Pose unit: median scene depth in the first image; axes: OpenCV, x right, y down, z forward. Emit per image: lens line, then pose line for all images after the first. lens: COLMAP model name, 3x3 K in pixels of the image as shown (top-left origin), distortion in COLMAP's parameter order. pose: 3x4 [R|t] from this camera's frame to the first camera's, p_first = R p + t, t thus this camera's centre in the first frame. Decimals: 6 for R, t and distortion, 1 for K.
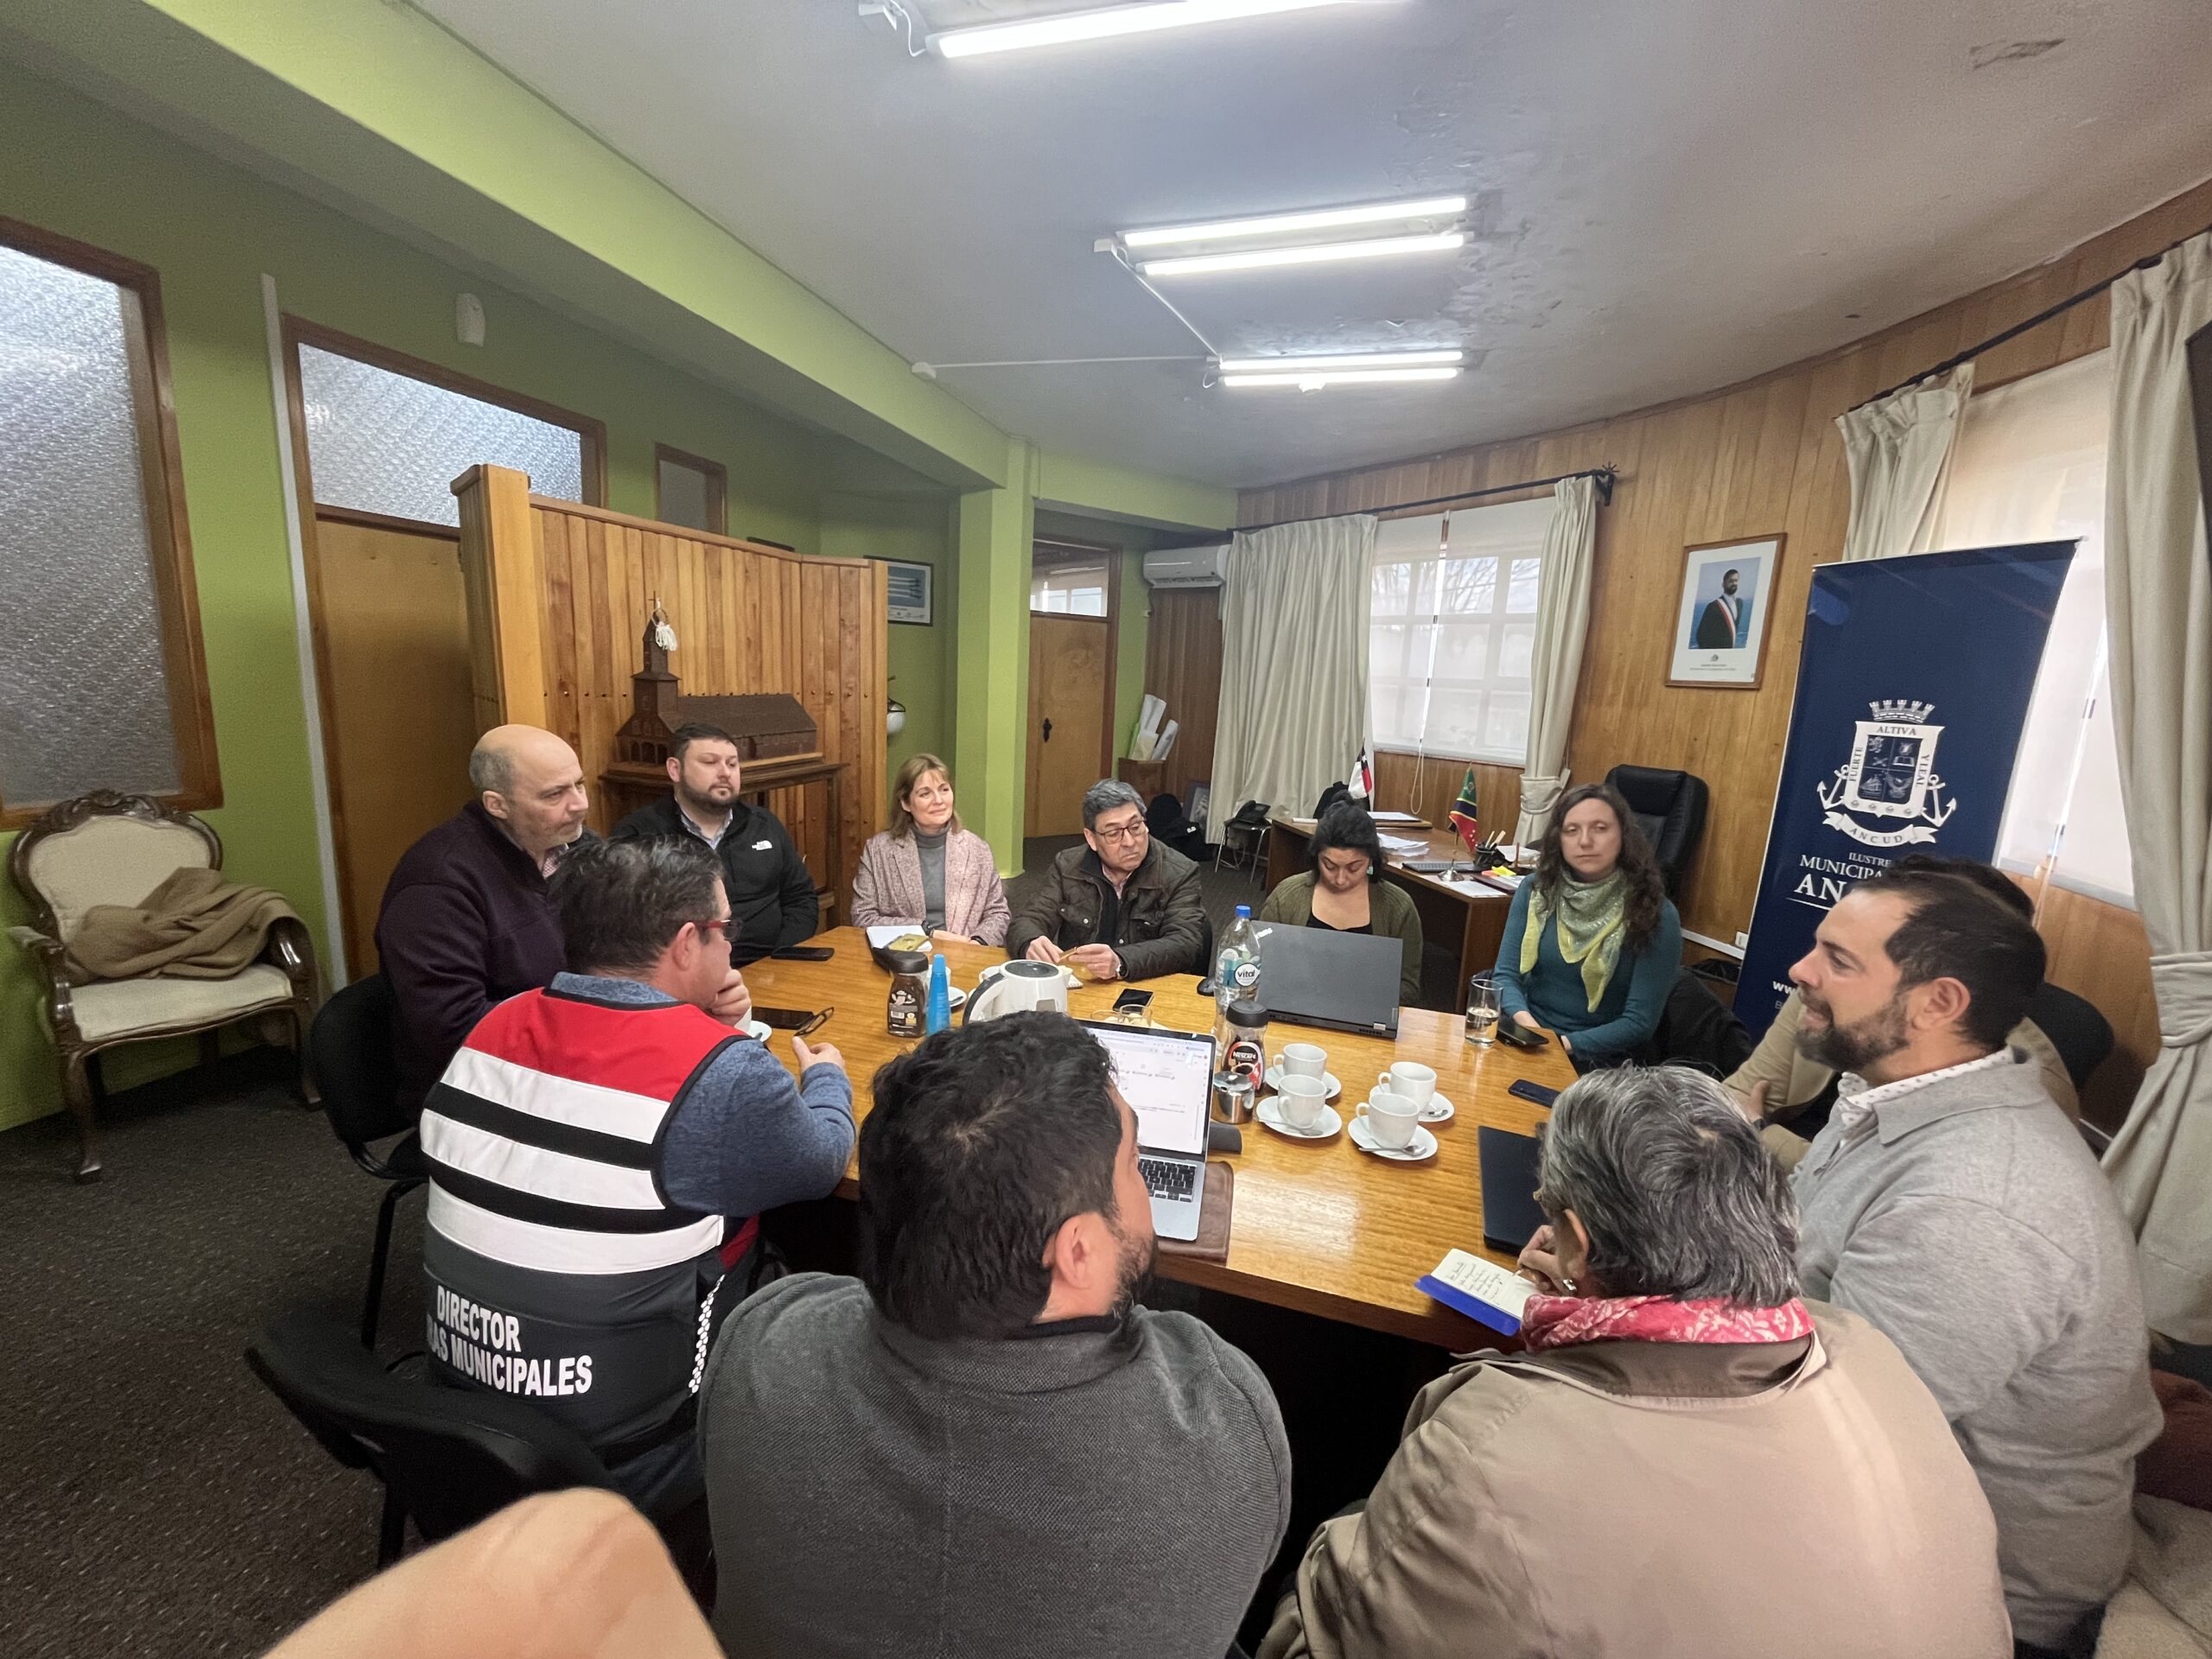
lens RADIAL K [[902.4, 0, 1106.0], [0, 902.4, 829.5], [0, 0, 1]] dist [-0.002052, -0.000544]
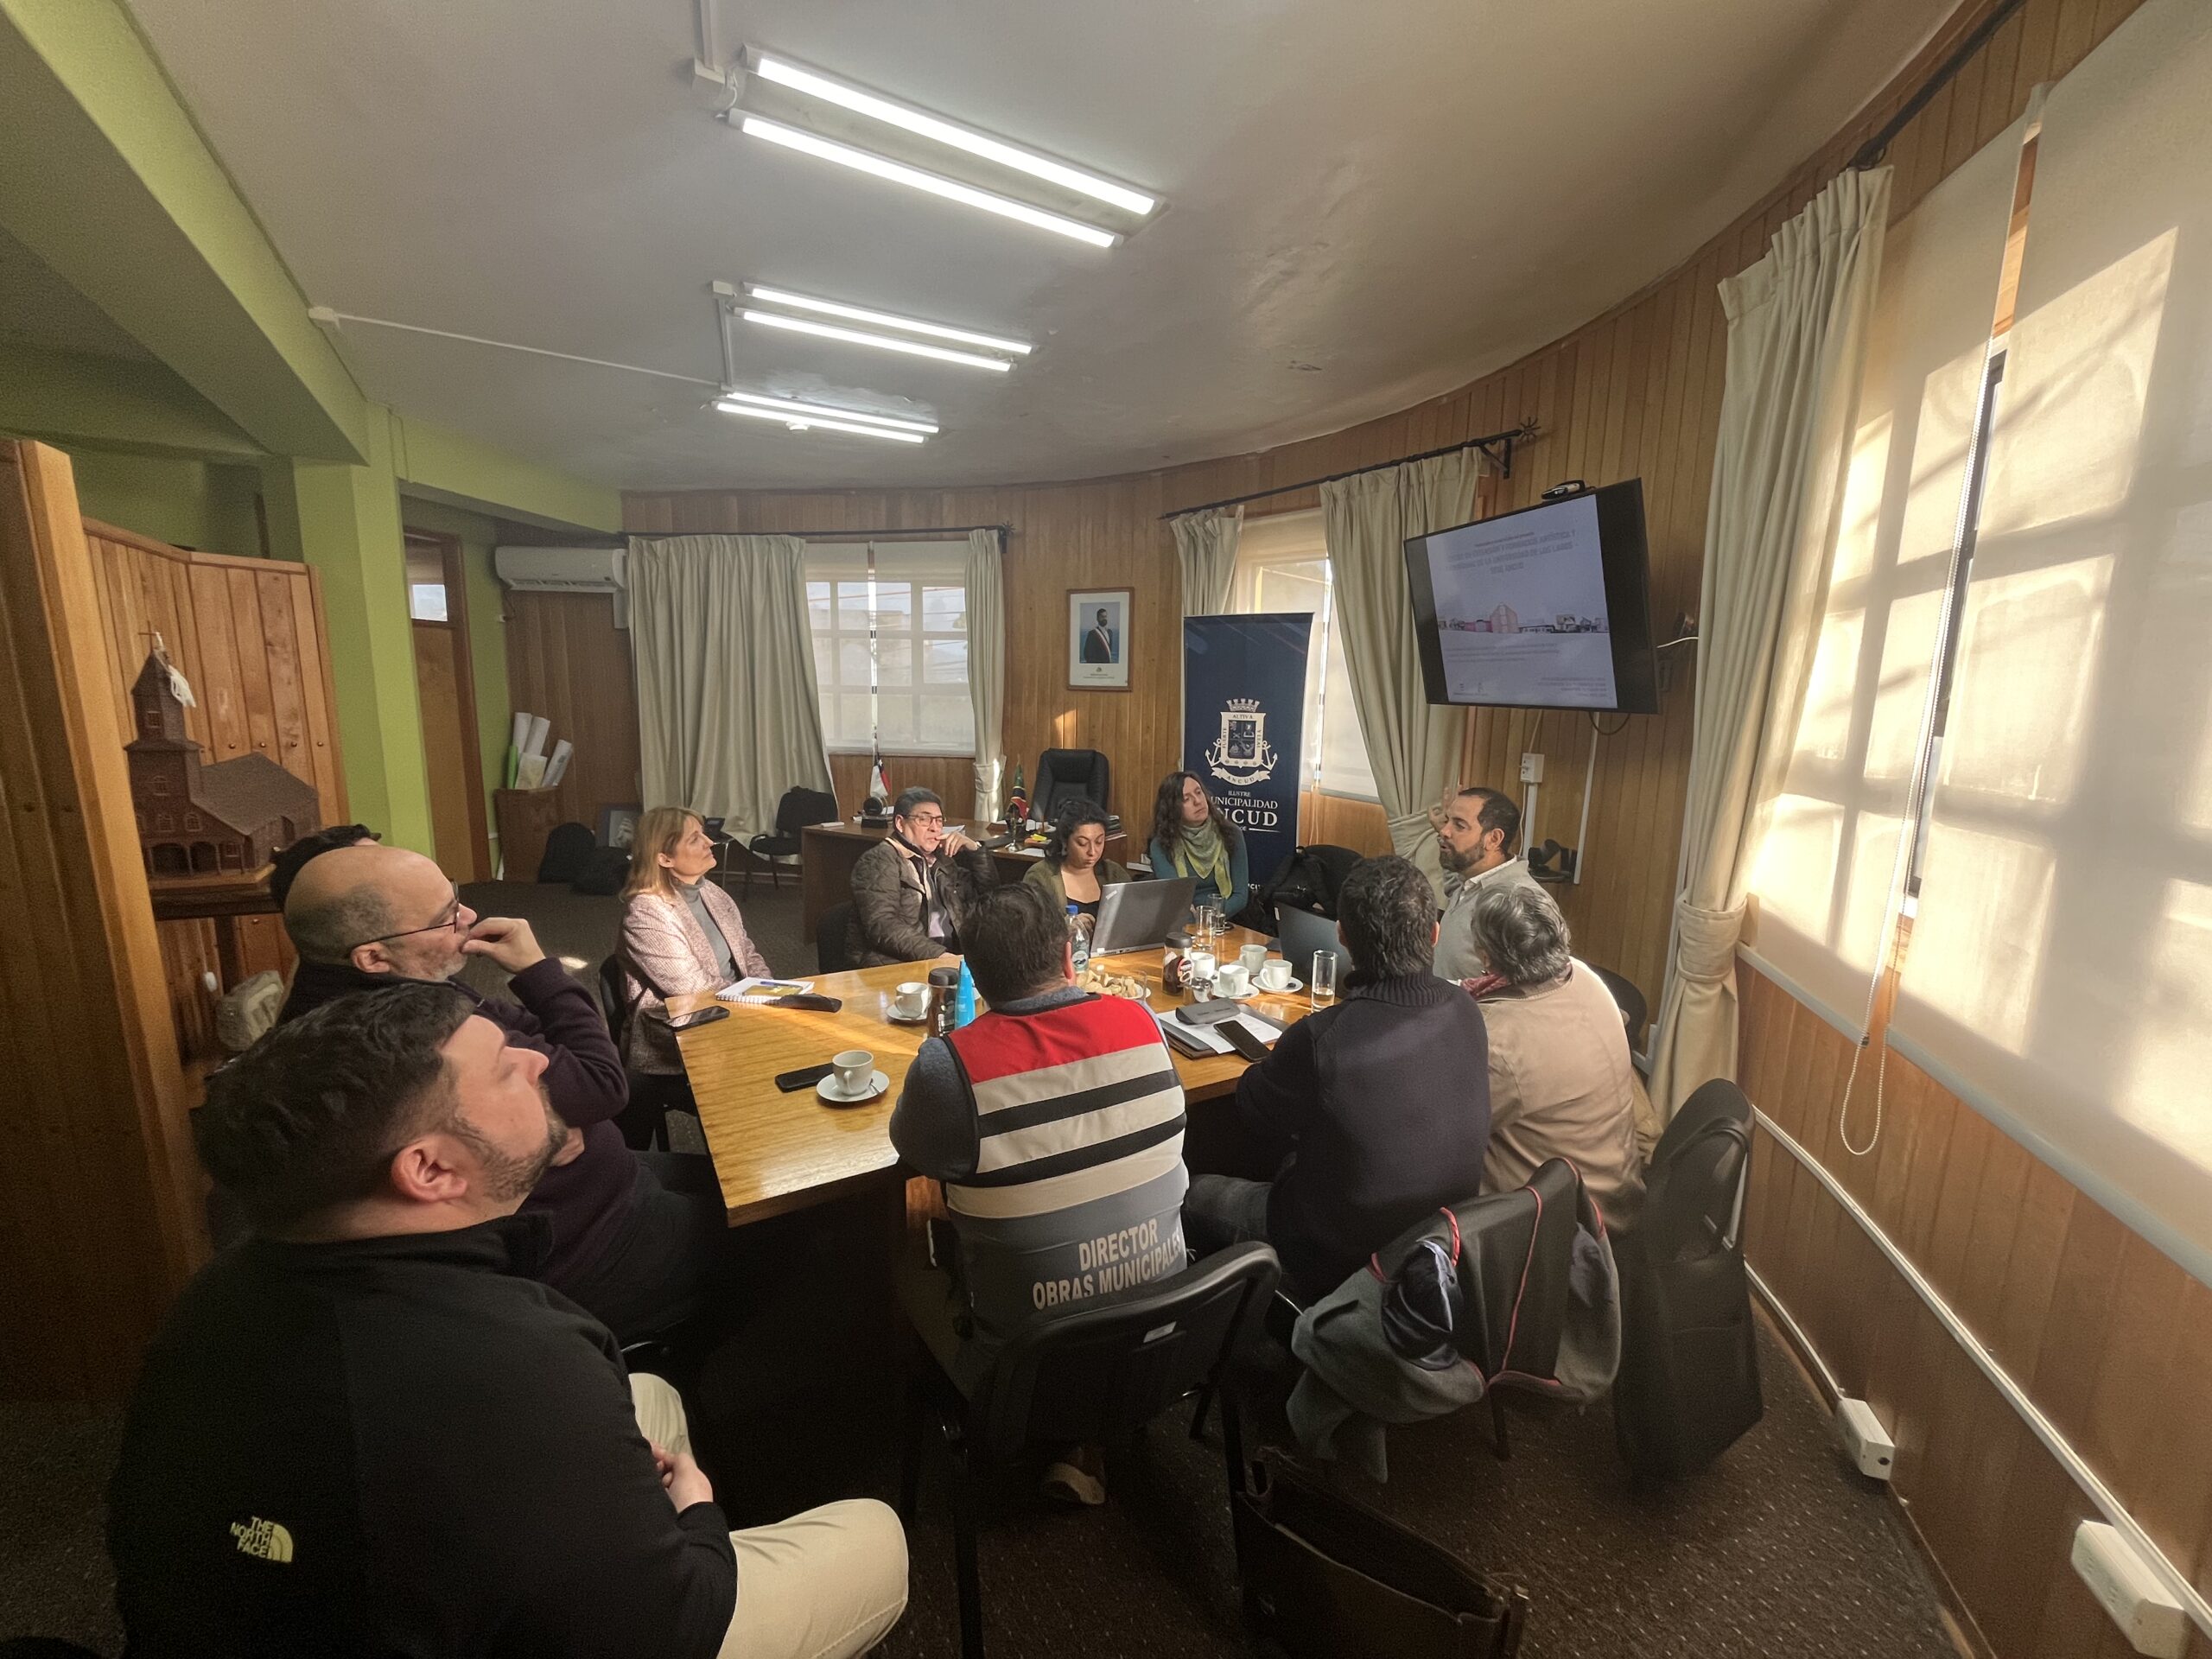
lens RADIAL K [[902.4, 0, 1106.0], [0, 902.4, 829.5], [0, 0, 1]] dist [-0.002052, -0.000544]
pose [[0.677639, -0.149353, 0.720069, -0.395083], [0.141023, 0.987379, 0.072084, -0.041125], [-0.721746, 0.052699, 0.690148, 0.012437]]
